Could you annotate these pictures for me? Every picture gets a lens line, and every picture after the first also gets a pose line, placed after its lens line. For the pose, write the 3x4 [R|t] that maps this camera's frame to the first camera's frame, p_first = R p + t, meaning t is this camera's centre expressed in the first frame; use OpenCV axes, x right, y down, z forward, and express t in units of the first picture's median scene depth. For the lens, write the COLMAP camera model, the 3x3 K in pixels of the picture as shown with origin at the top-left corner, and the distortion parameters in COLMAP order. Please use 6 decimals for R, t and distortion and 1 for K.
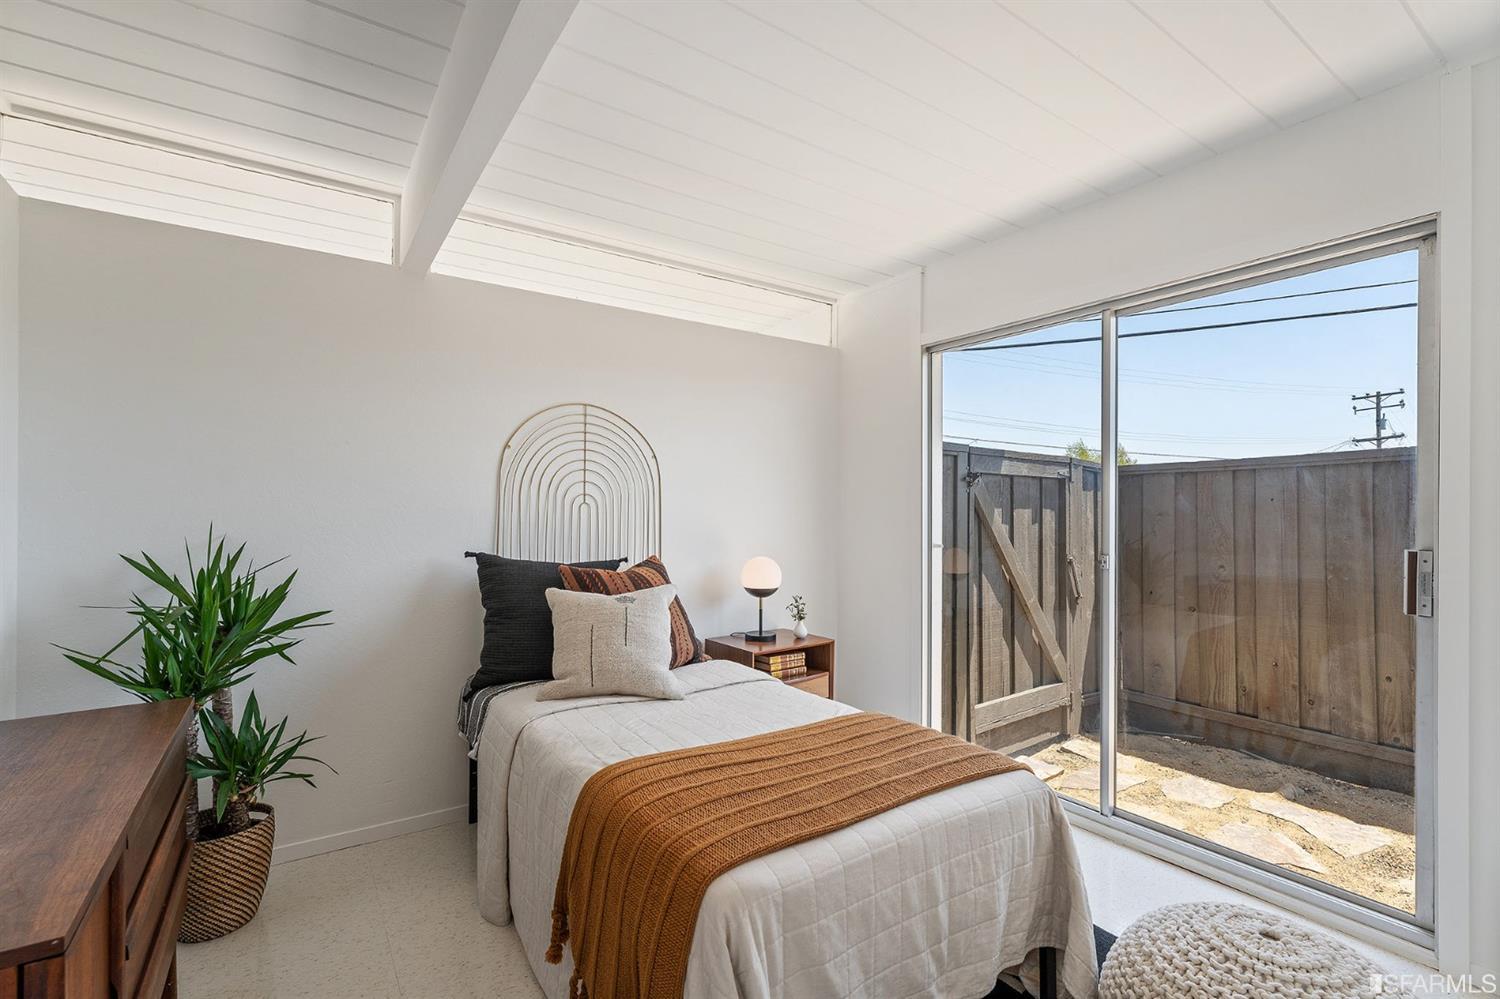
lens RADIAL K [[661.5, 0, 750.0], [0, 661.5, 499.5], [0, 0, 1]] dist [-0.000262, 0.000030]
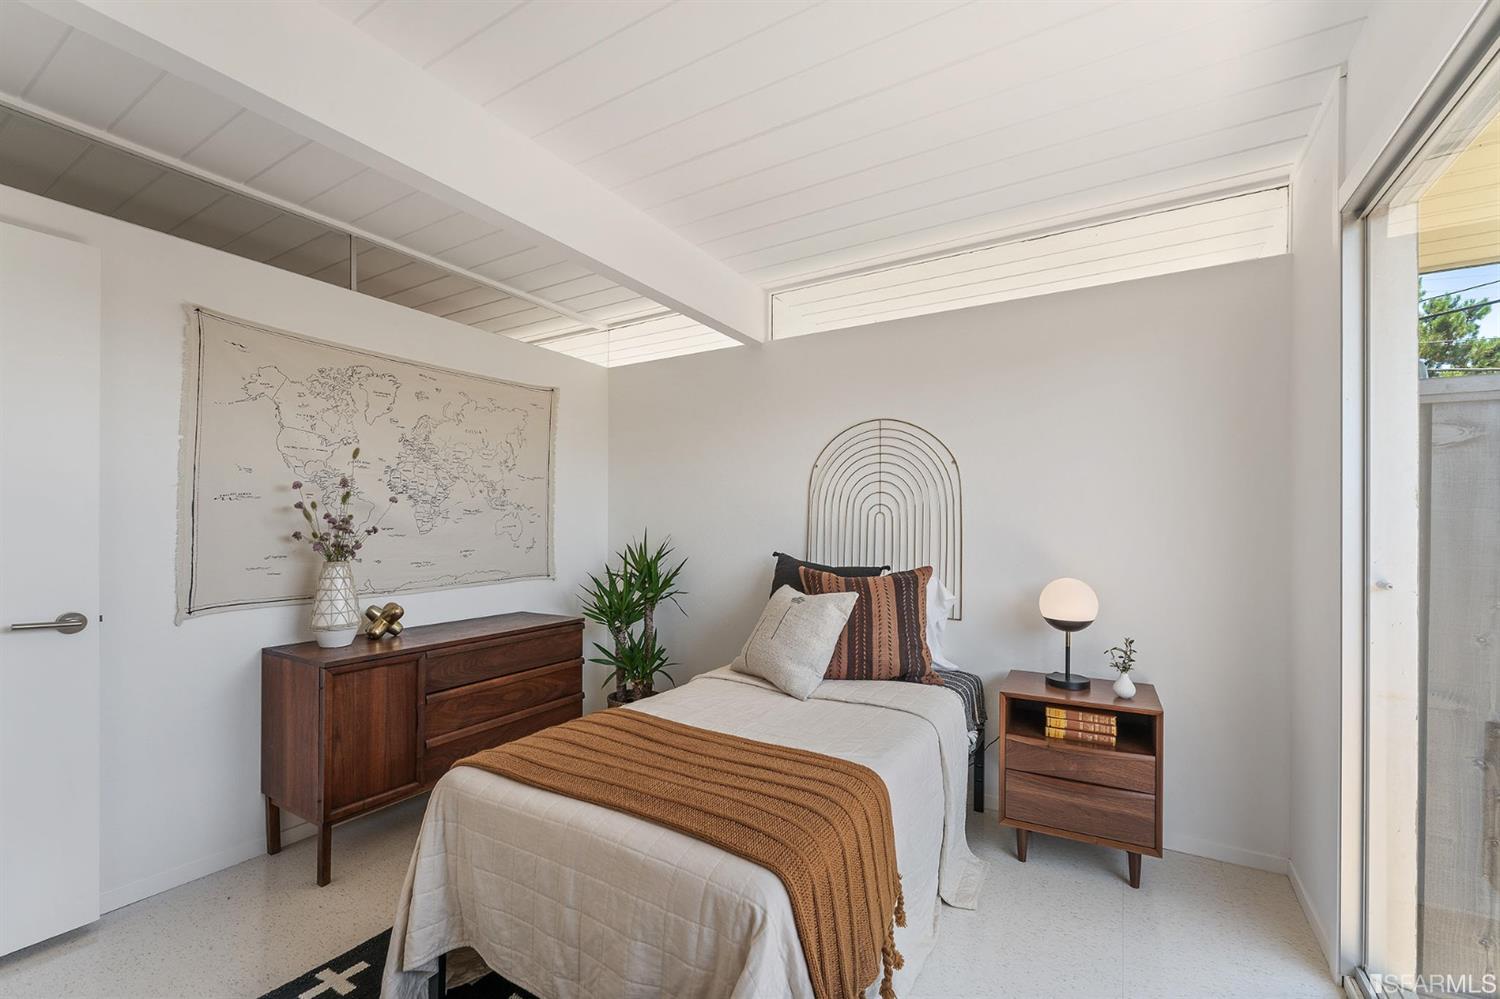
lens RADIAL K [[632.9, 0, 748.2], [0, 632.9, 509.0], [0, 0, 1]] dist [-0.000661, -0.000094]
pose [[0.418608, -0.018275, -0.907983, 0.580853], [0.016270, 0.999788, -0.012621, 0.009167], [0.908021, -0.009490, 0.418816, 0.382146]]
